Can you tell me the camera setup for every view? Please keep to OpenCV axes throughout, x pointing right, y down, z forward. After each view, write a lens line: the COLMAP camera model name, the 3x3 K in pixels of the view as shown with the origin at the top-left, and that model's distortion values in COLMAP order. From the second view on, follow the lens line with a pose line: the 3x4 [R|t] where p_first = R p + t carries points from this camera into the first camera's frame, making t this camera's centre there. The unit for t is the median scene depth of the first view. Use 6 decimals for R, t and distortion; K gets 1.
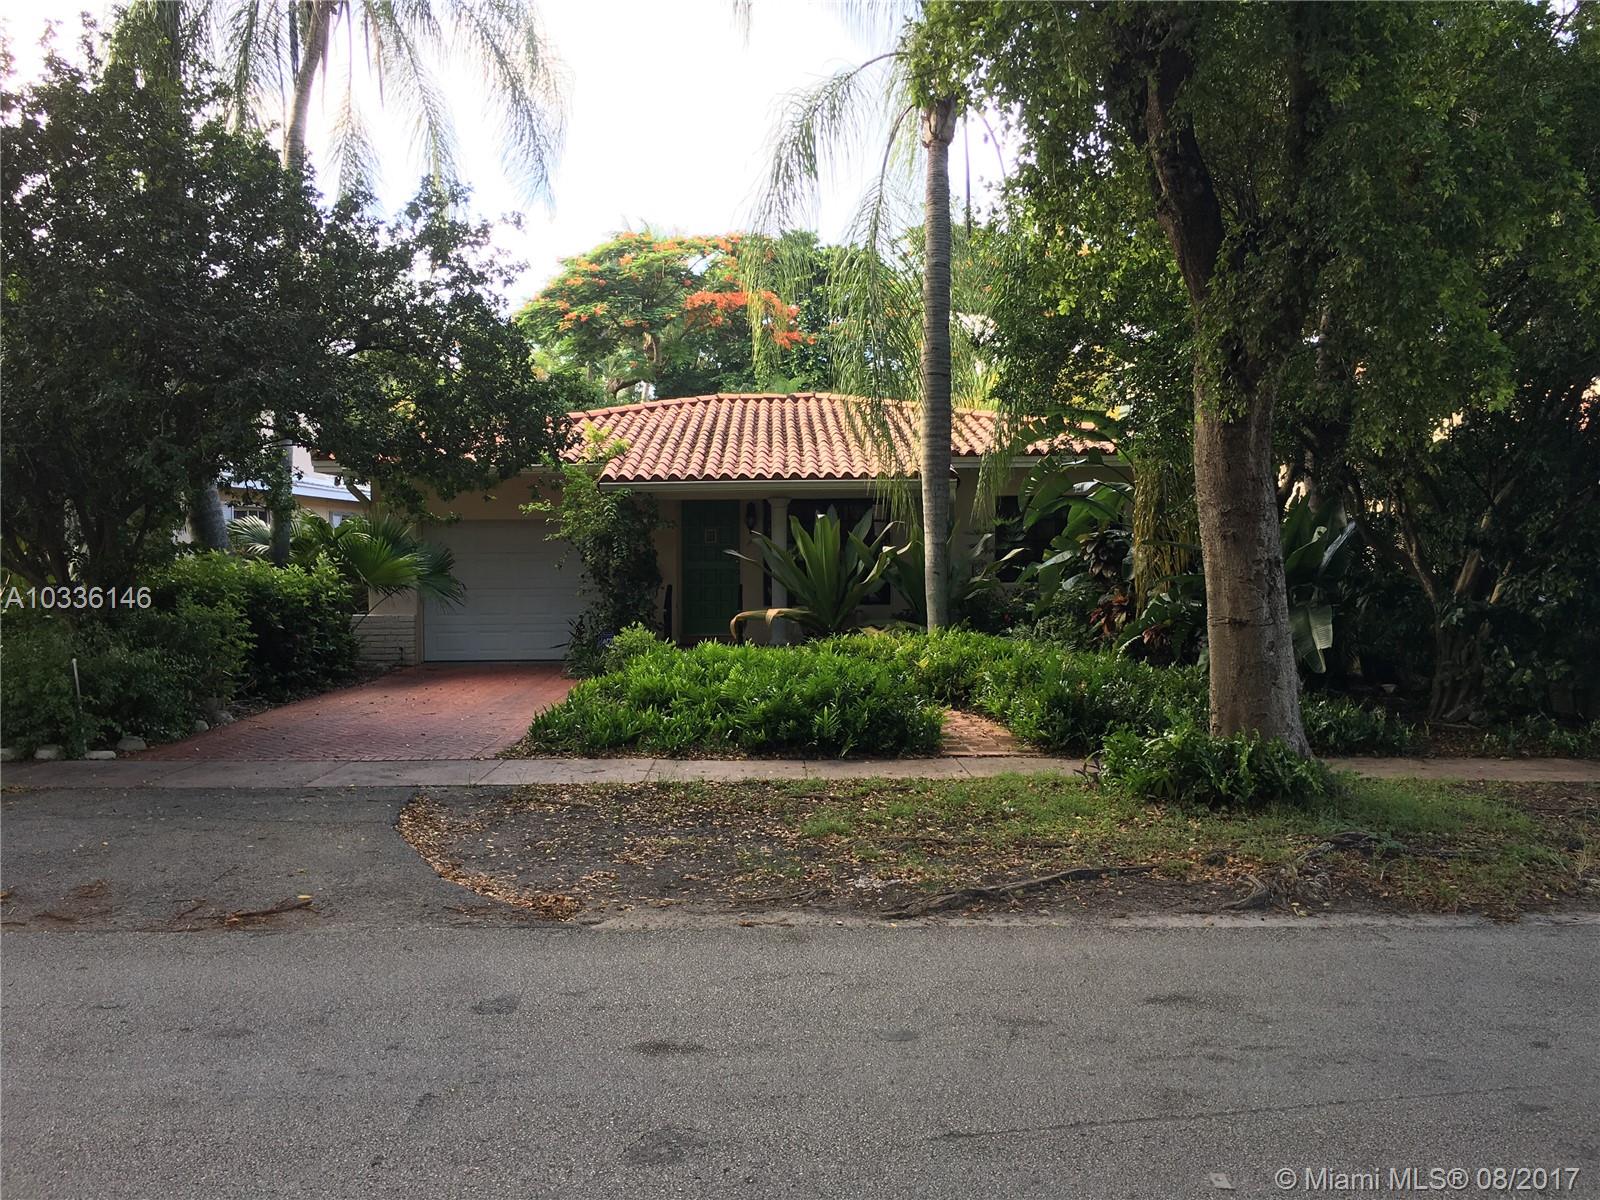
lens RADIAL K [[1356.6, 0, 804.3], [0, 1356.6, 604.6], [0, 0, 1]] dist [0.060933, 0.003794]
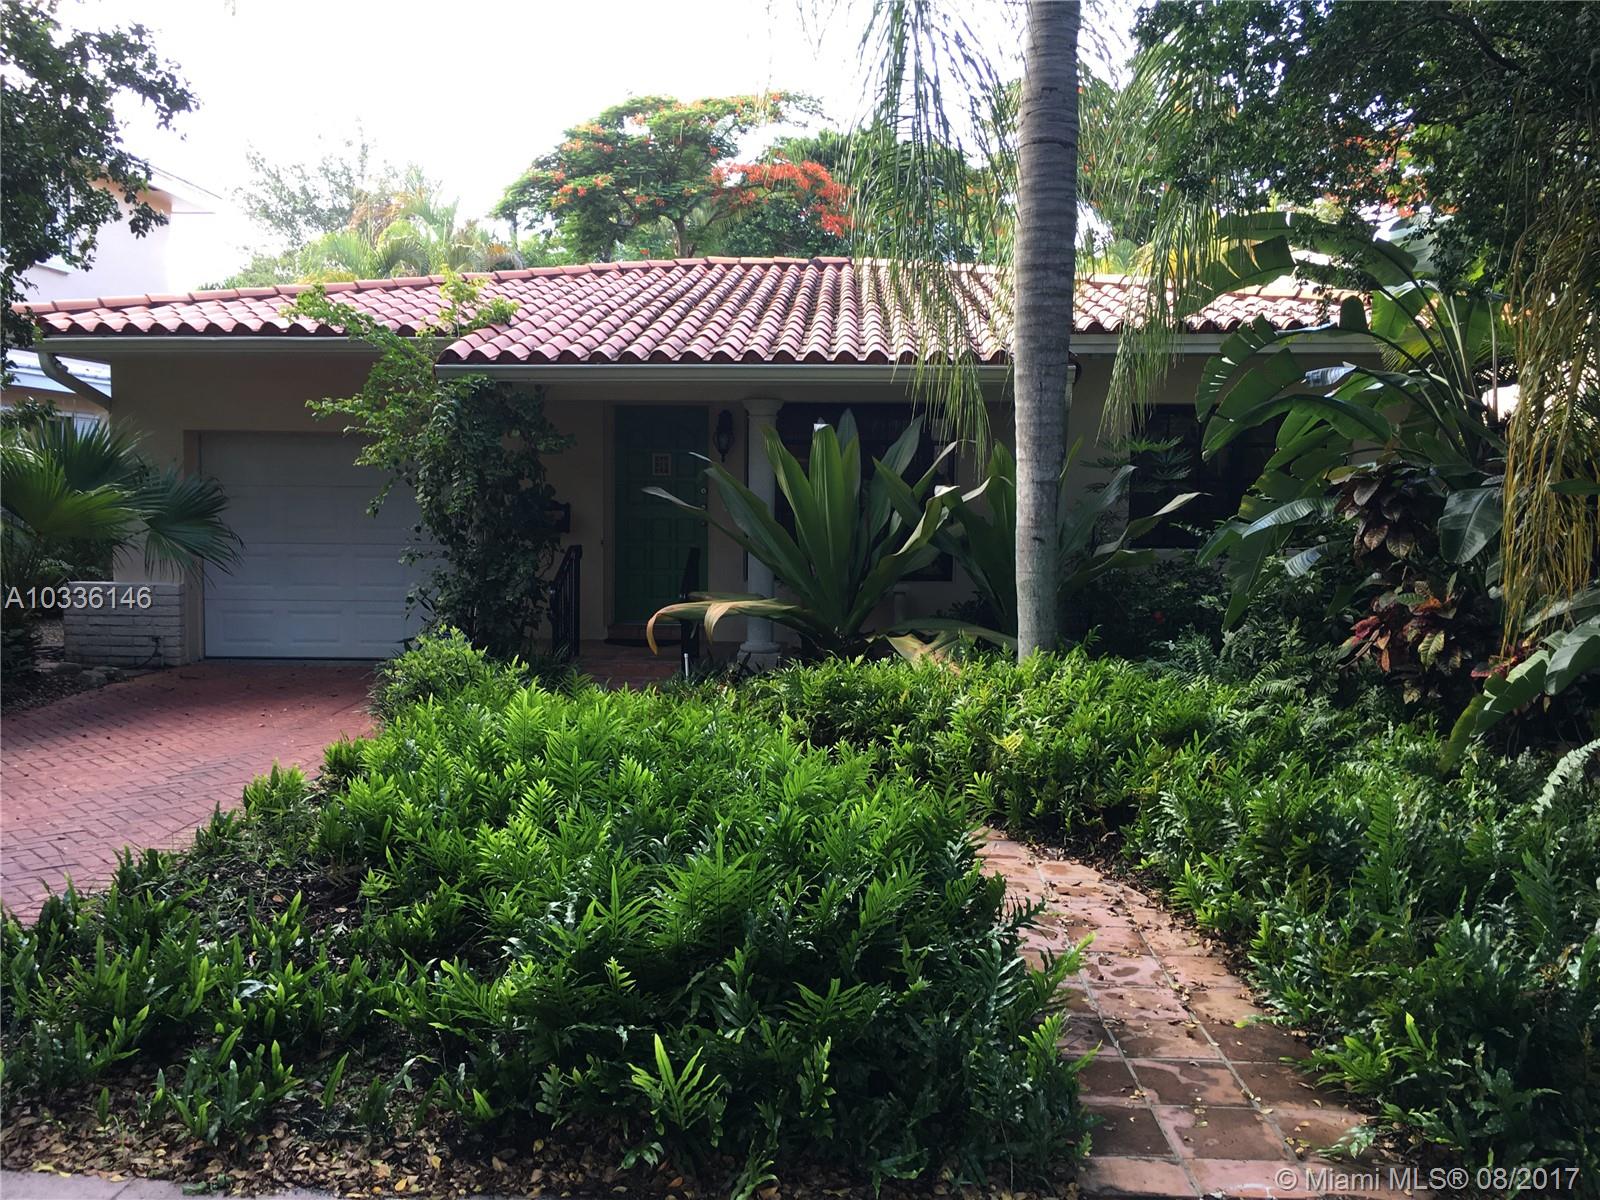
lens RADIAL K [[1356.6, 0, 793.0], [0, 1356.6, 587.3], [0, 0, 1]] dist [0.060933, 0.003794]
pose [[0.997946, 0.019529, -0.061018, 0.033123], [-0.017392, 0.999223, 0.035361, -0.019785], [0.061661, -0.034227, 0.997510, 0.436541]]
